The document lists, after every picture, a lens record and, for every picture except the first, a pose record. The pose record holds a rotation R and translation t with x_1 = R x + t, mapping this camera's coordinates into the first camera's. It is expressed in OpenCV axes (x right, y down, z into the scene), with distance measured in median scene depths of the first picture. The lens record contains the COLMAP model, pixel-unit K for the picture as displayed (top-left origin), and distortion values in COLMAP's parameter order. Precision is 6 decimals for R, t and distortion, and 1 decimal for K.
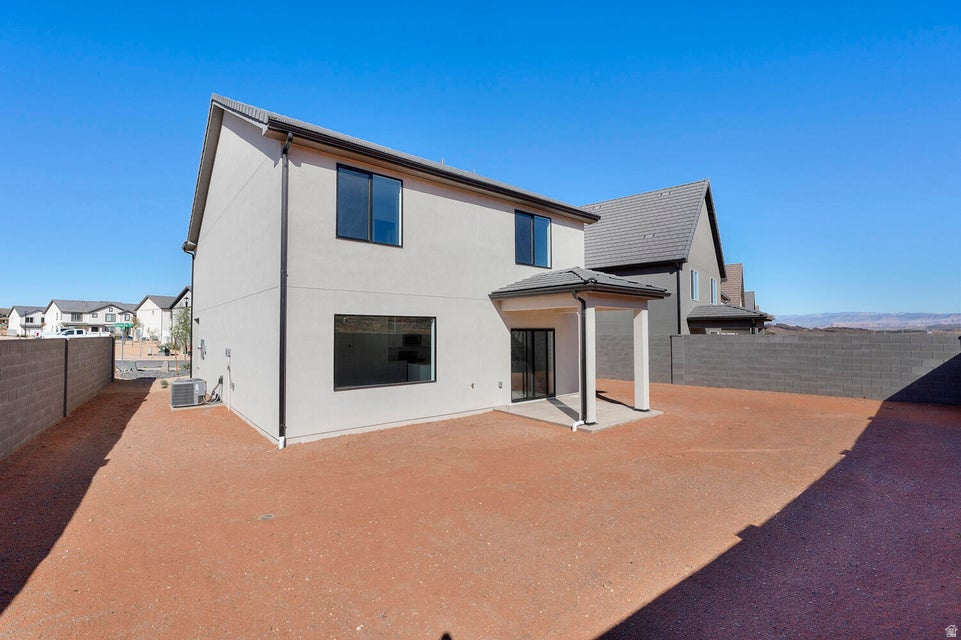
lens RADIAL K [[434.0, 0, 480.5], [0, 434.0, 320.0], [0, 0, 1]] dist [0.014646, 0.000014]
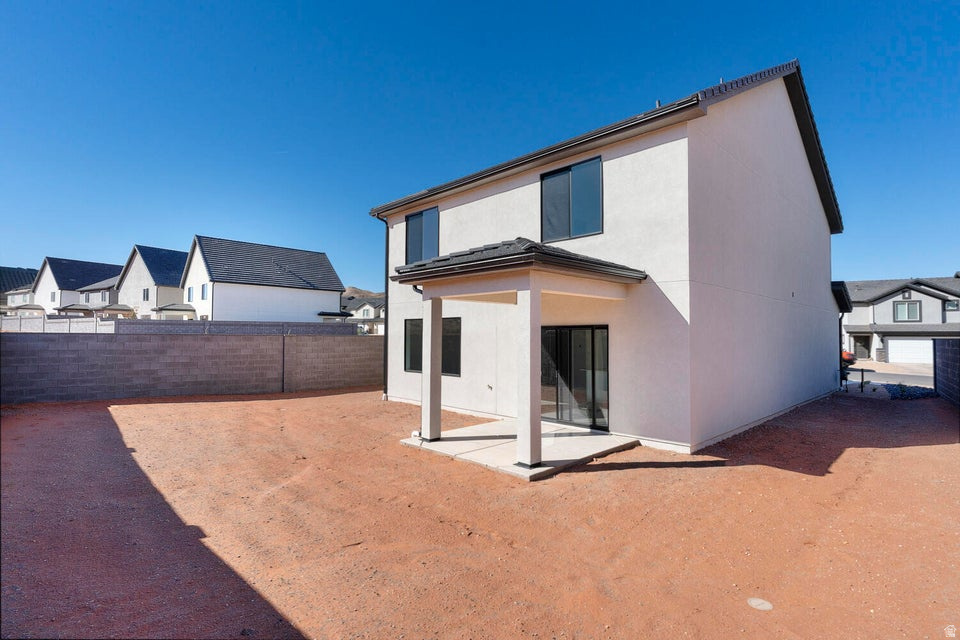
lens RADIAL K [[477.3, 0, 480.0], [0, 477.3, 320.0], [0, 0, 1]] dist [0.074926, 0.000011]
pose [[0.079405, -0.019336, -0.996655, 1.060627], [0.046483, 0.998796, -0.015675, 0.018247], [0.995758, -0.045083, 0.080208, 0.918870]]
